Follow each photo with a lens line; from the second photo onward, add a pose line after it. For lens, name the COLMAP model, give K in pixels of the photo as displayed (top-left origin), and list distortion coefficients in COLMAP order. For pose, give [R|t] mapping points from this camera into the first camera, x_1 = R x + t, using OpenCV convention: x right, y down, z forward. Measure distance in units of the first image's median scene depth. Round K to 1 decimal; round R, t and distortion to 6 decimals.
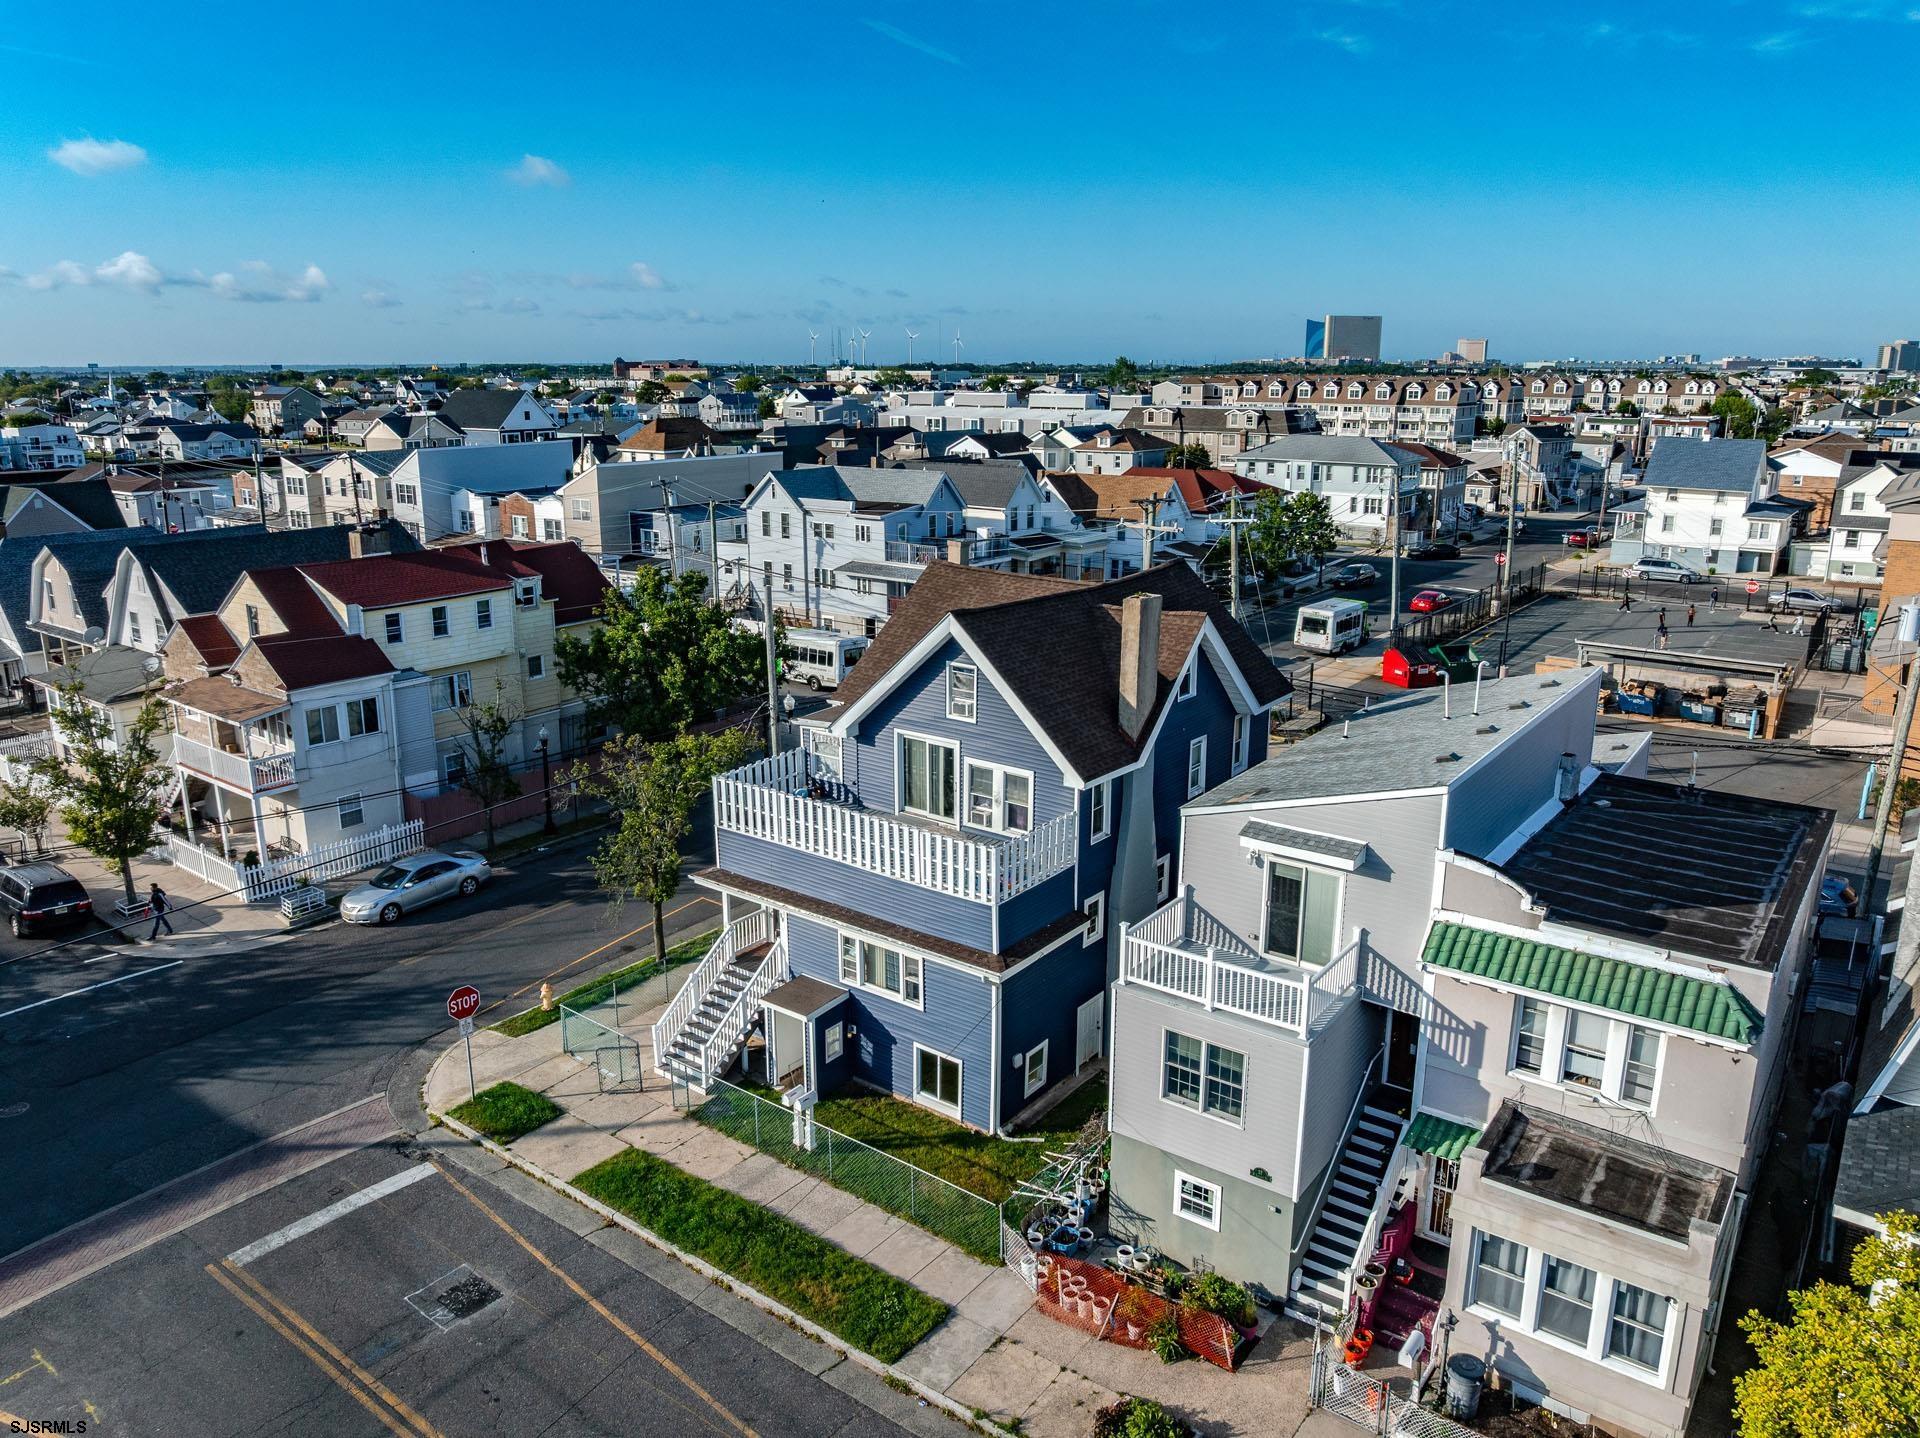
lens RADIAL K [[1351.5, 0, 962.2], [0, 1351.5, 716.7], [0, 0, 1]] dist [-0.043623, 0.010660]
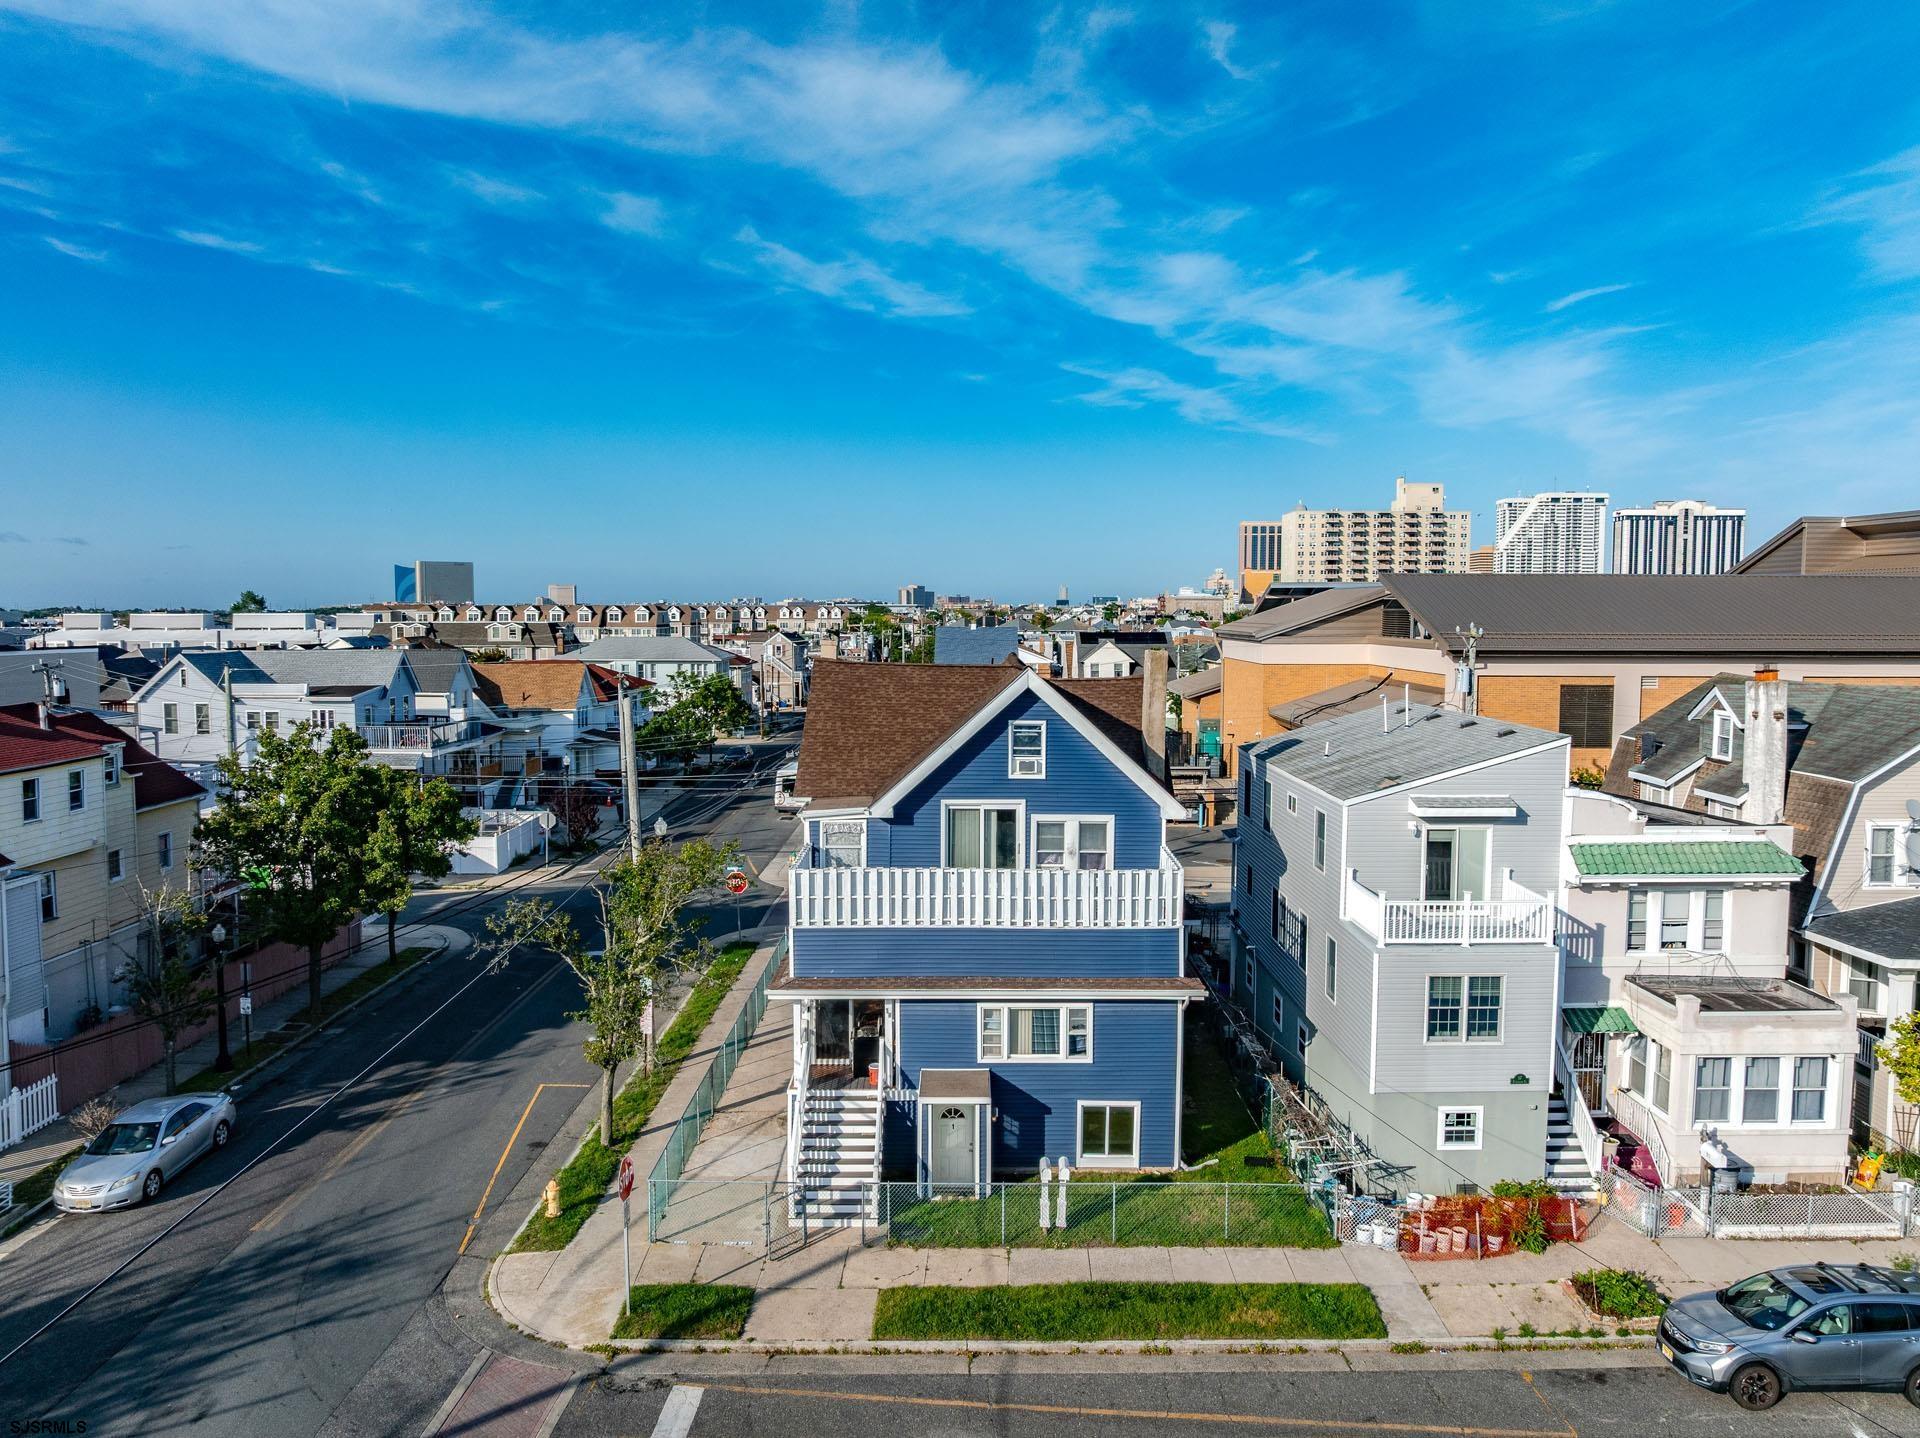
lens RADIAL K [[1351.5, 0, 960.7], [0, 1351.5, 715.6], [0, 0, 1]] dist [-0.043623, 0.010660]
pose [[0.800227, -0.045327, 0.597982, -0.625131], [0.150635, 0.980363, -0.127270, 0.075672], [-0.580471, 0.191922, 0.791340, 0.216692]]
